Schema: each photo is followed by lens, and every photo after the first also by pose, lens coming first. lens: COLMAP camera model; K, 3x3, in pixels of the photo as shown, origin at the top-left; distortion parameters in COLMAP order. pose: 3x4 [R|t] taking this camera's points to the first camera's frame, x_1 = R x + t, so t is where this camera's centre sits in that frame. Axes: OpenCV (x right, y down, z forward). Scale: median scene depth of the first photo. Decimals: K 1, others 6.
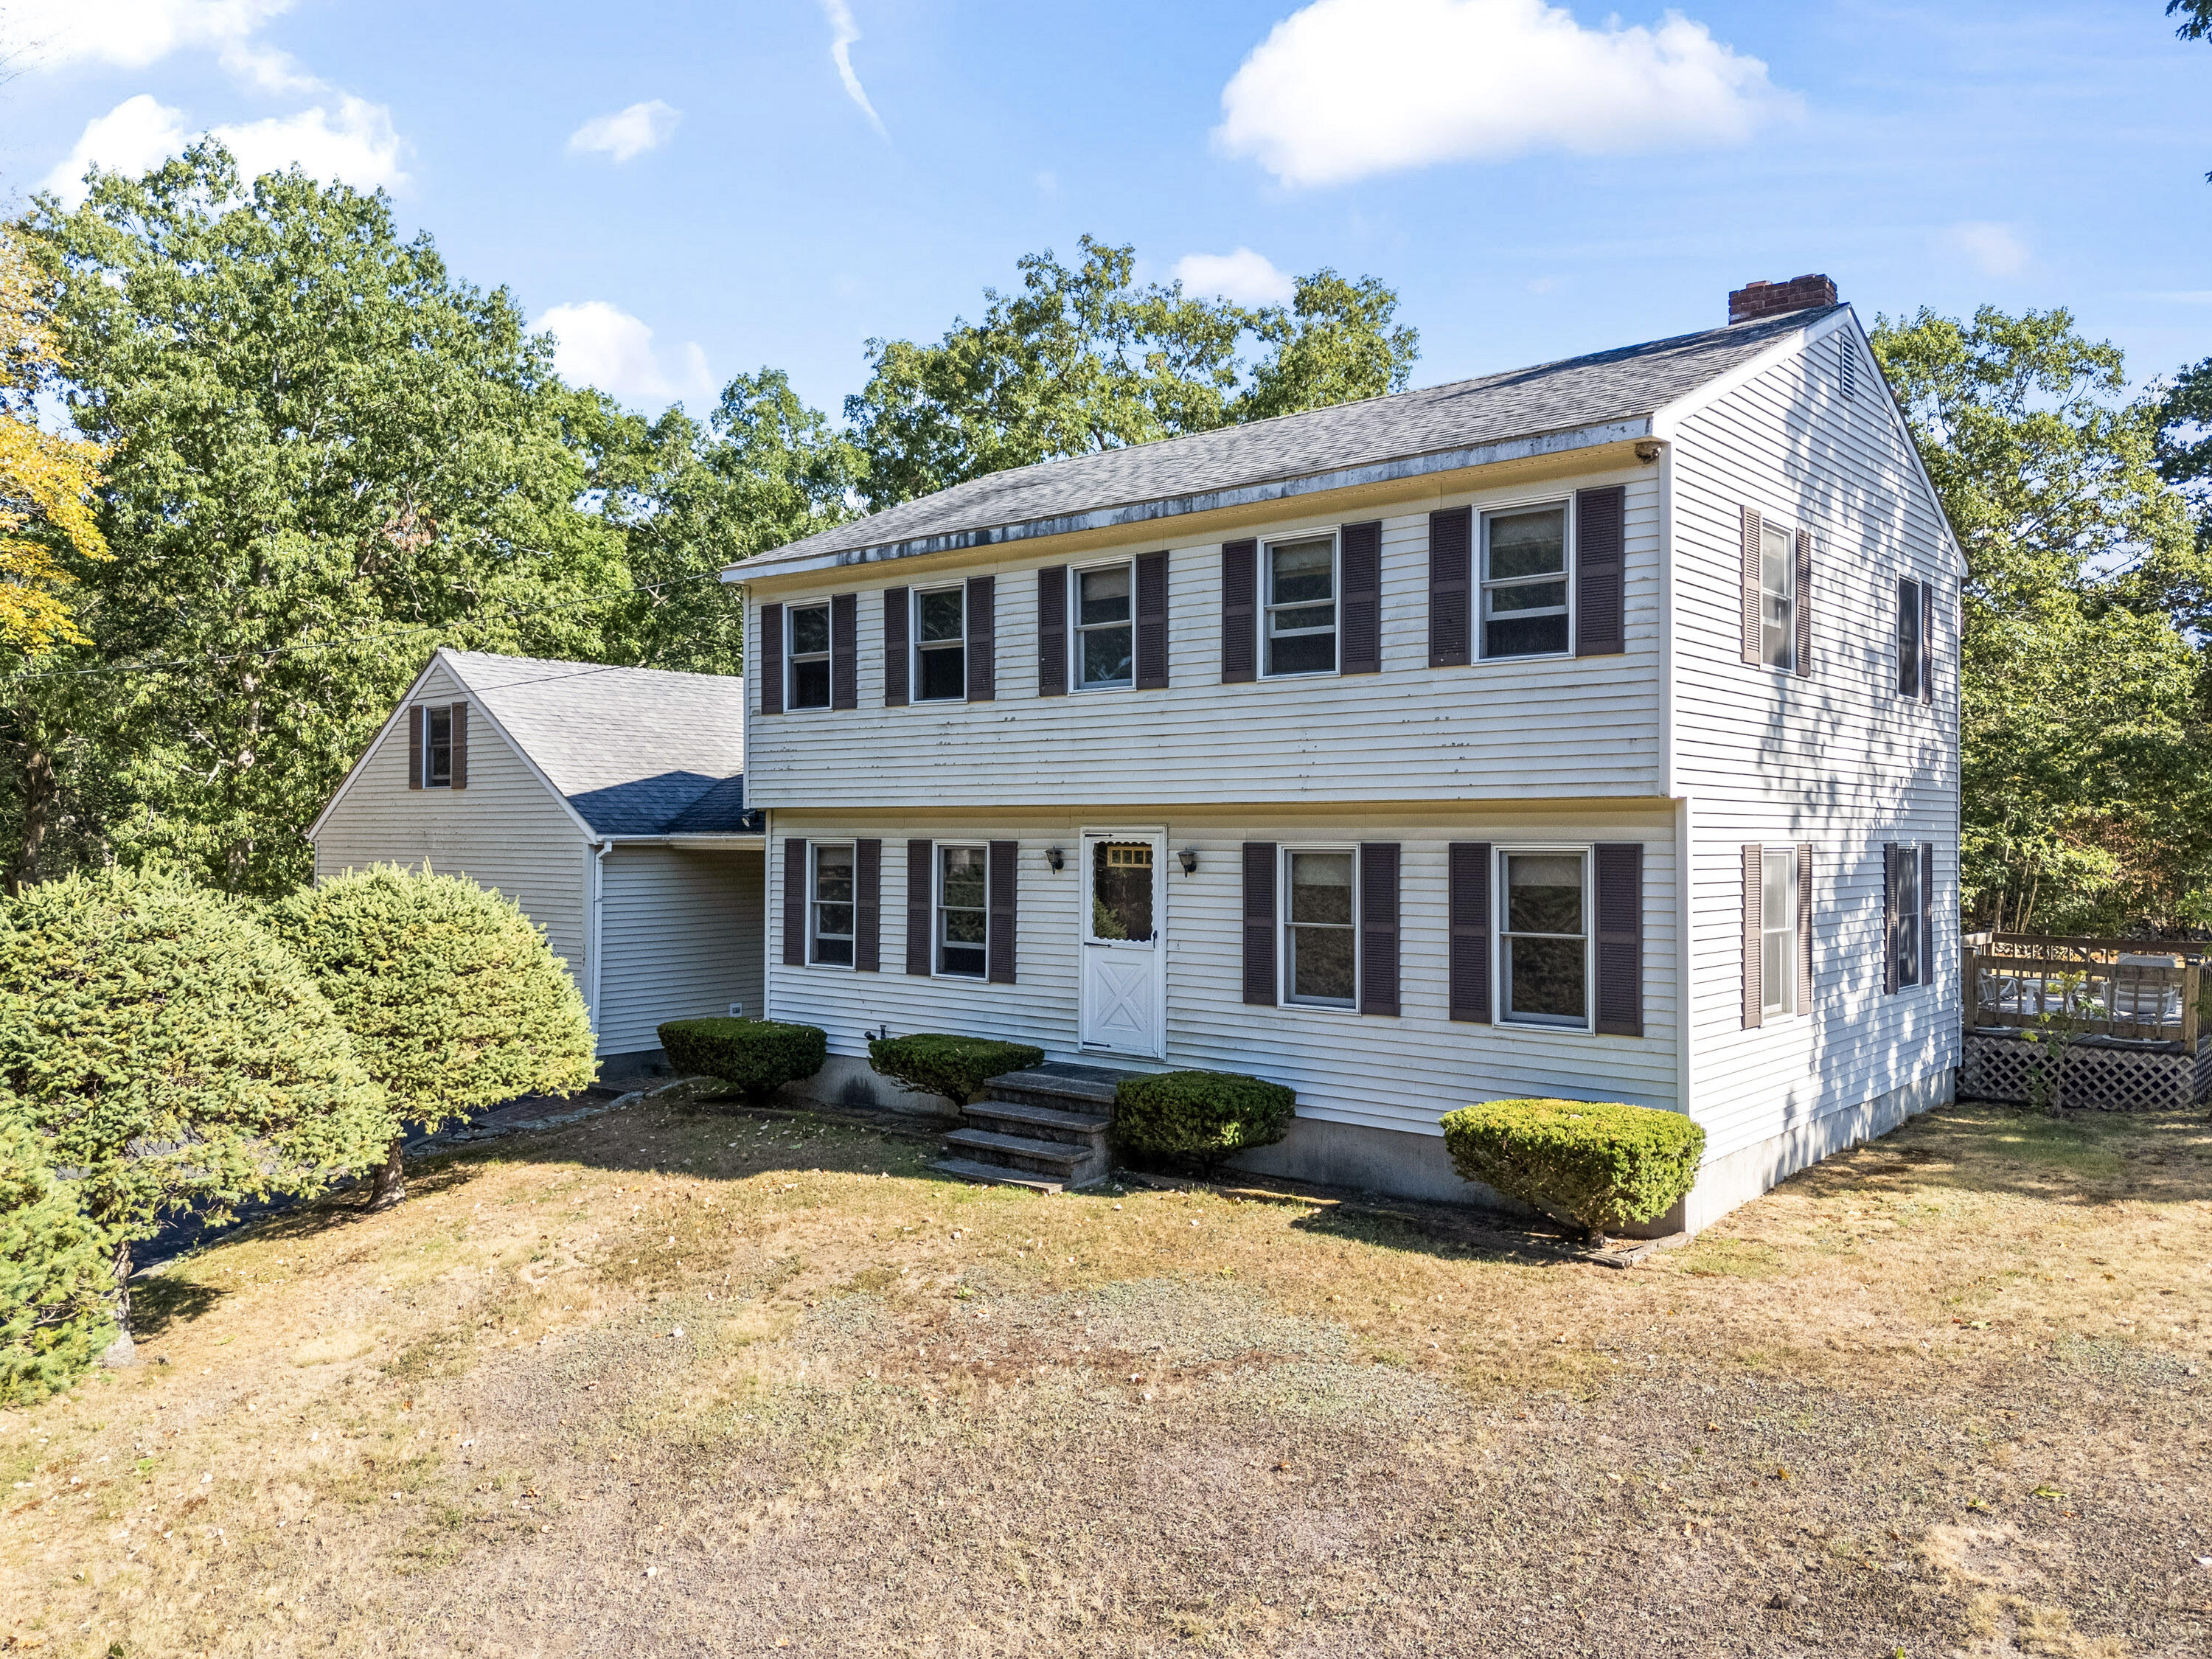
lens RADIAL K [[1618.7, 0, 1106.0], [0, 1618.7, 829.5], [0, 0, 1]] dist [0.107263, -0.093590]
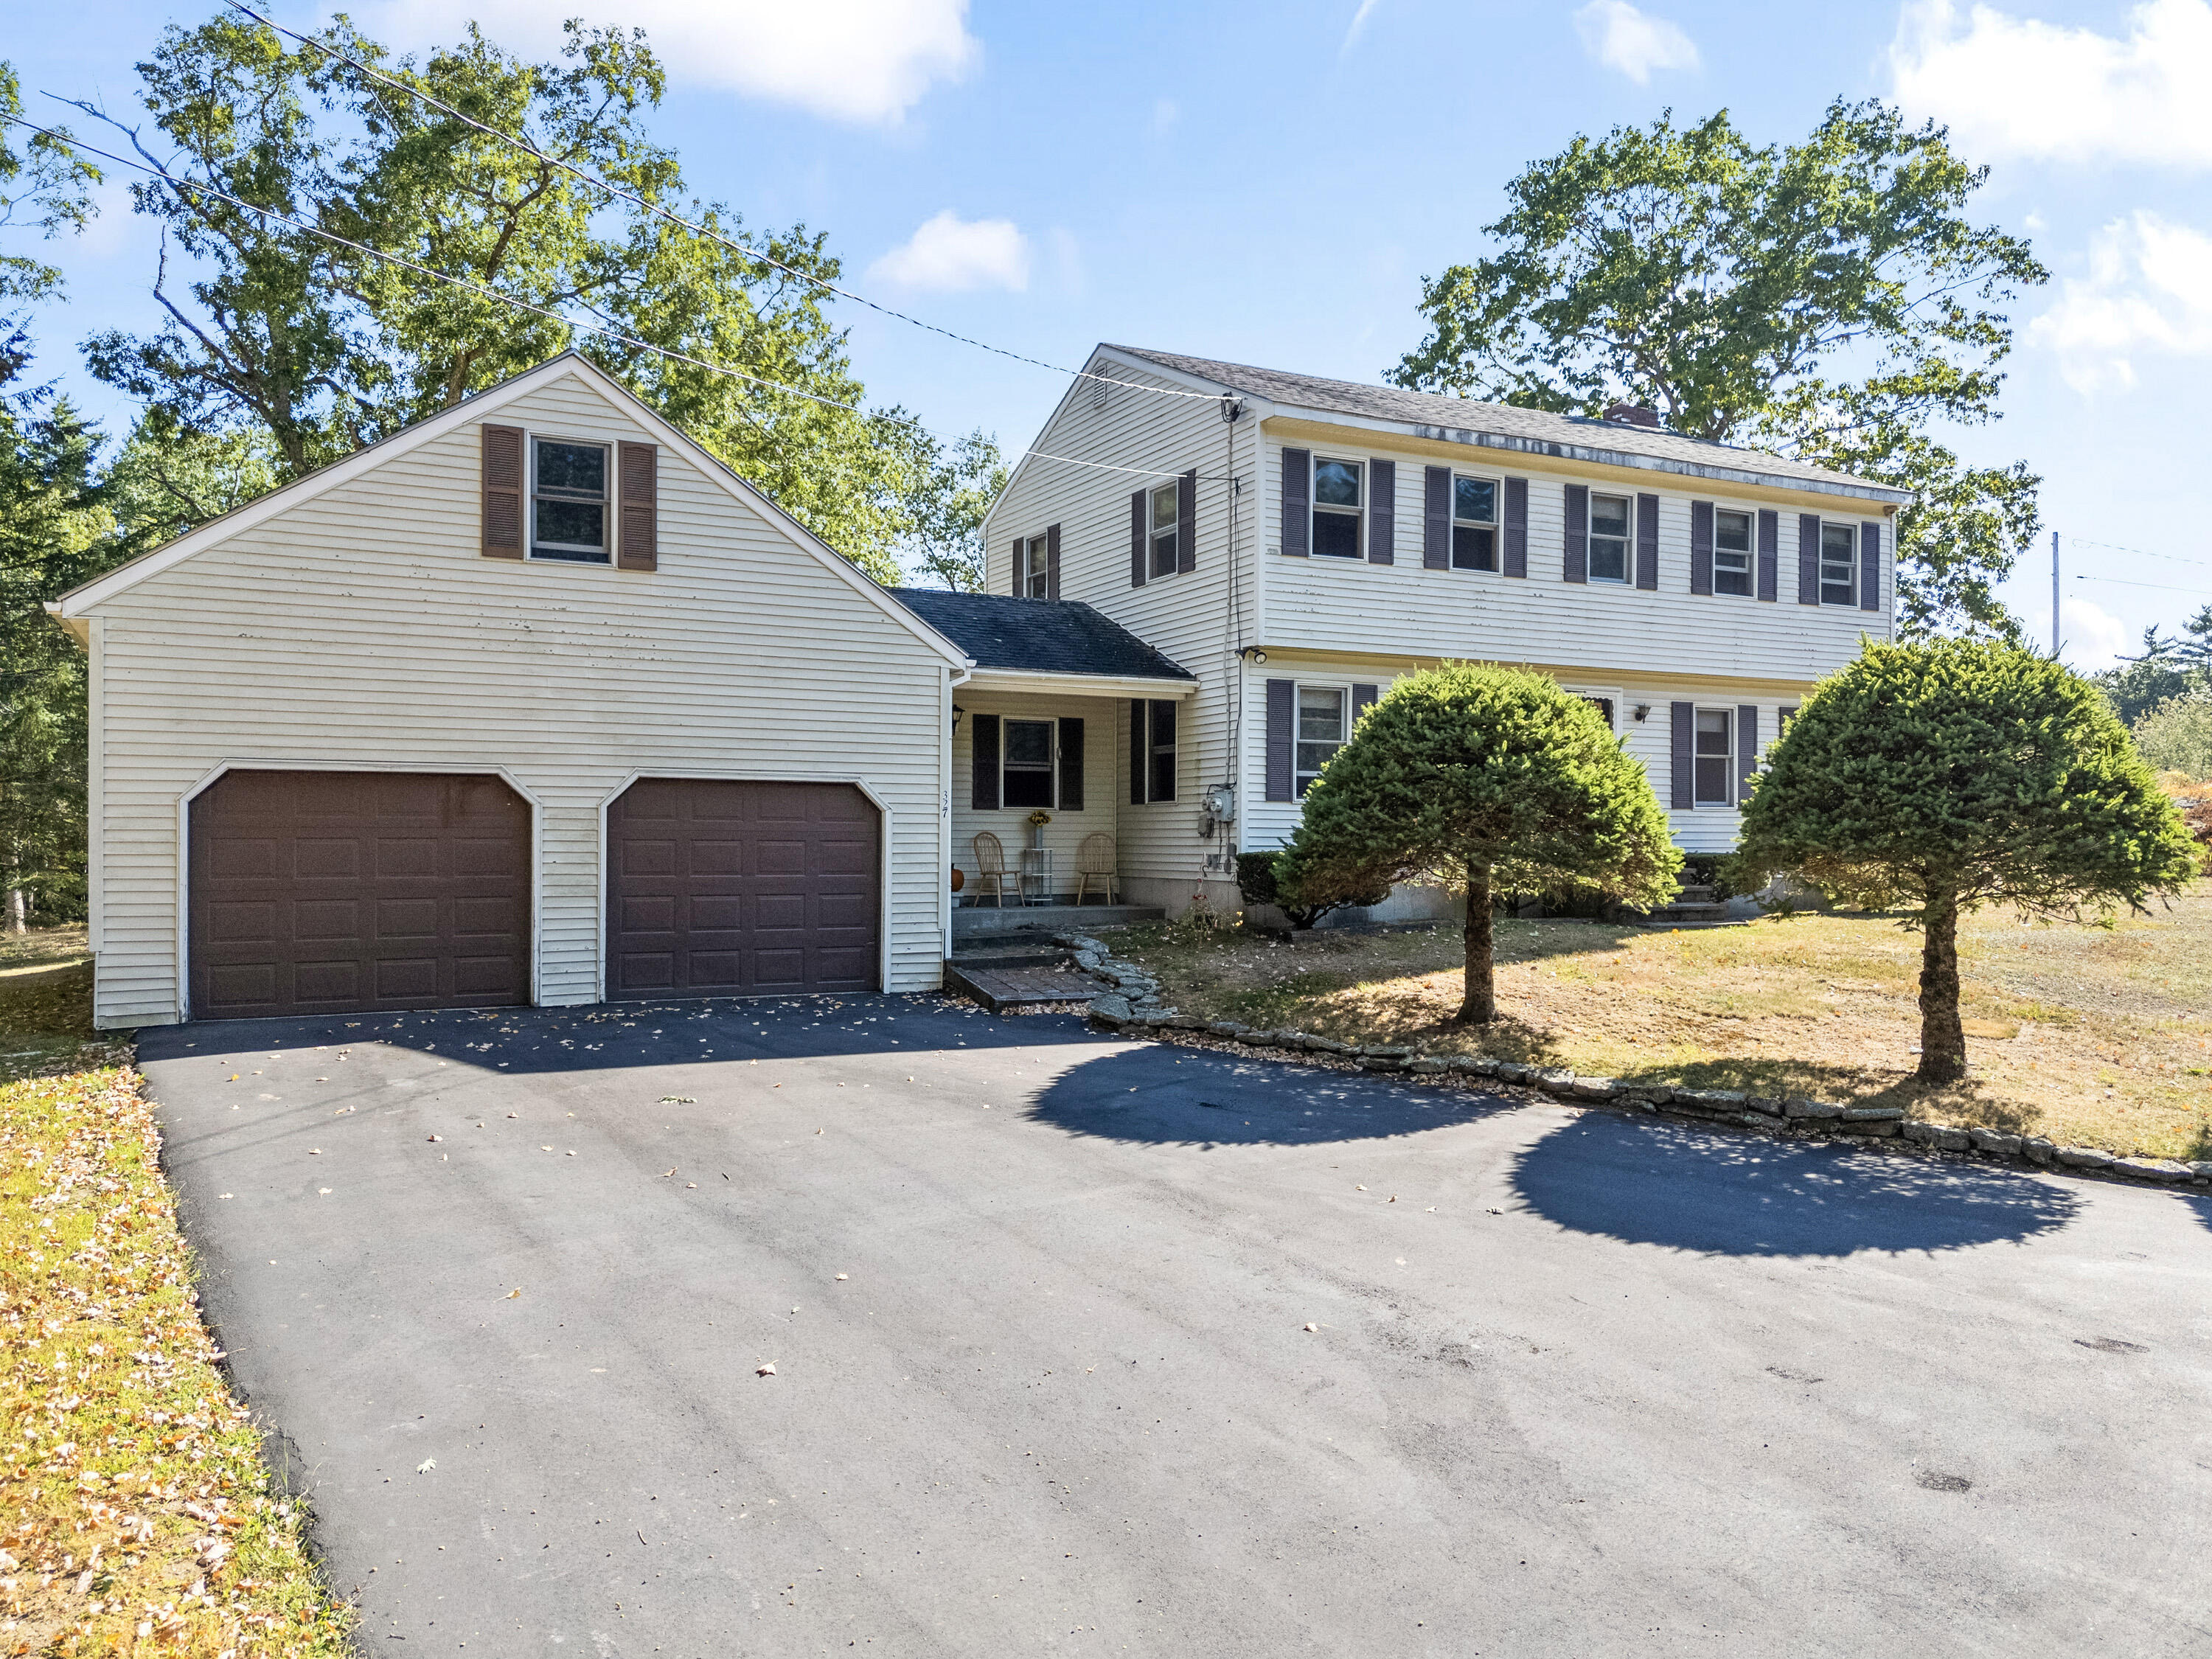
lens RADIAL K [[1600.2, 0, 1106.0], [0, 1600.2, 829.5], [0, 0, 1]] dist [0.064087, 0.002764]
pose [[0.382938, 0.003205, 0.923768, -1.364670], [-0.004392, 0.999989, -0.001649, 0.119705], [-0.923764, -0.003426, 0.382948, 0.833717]]
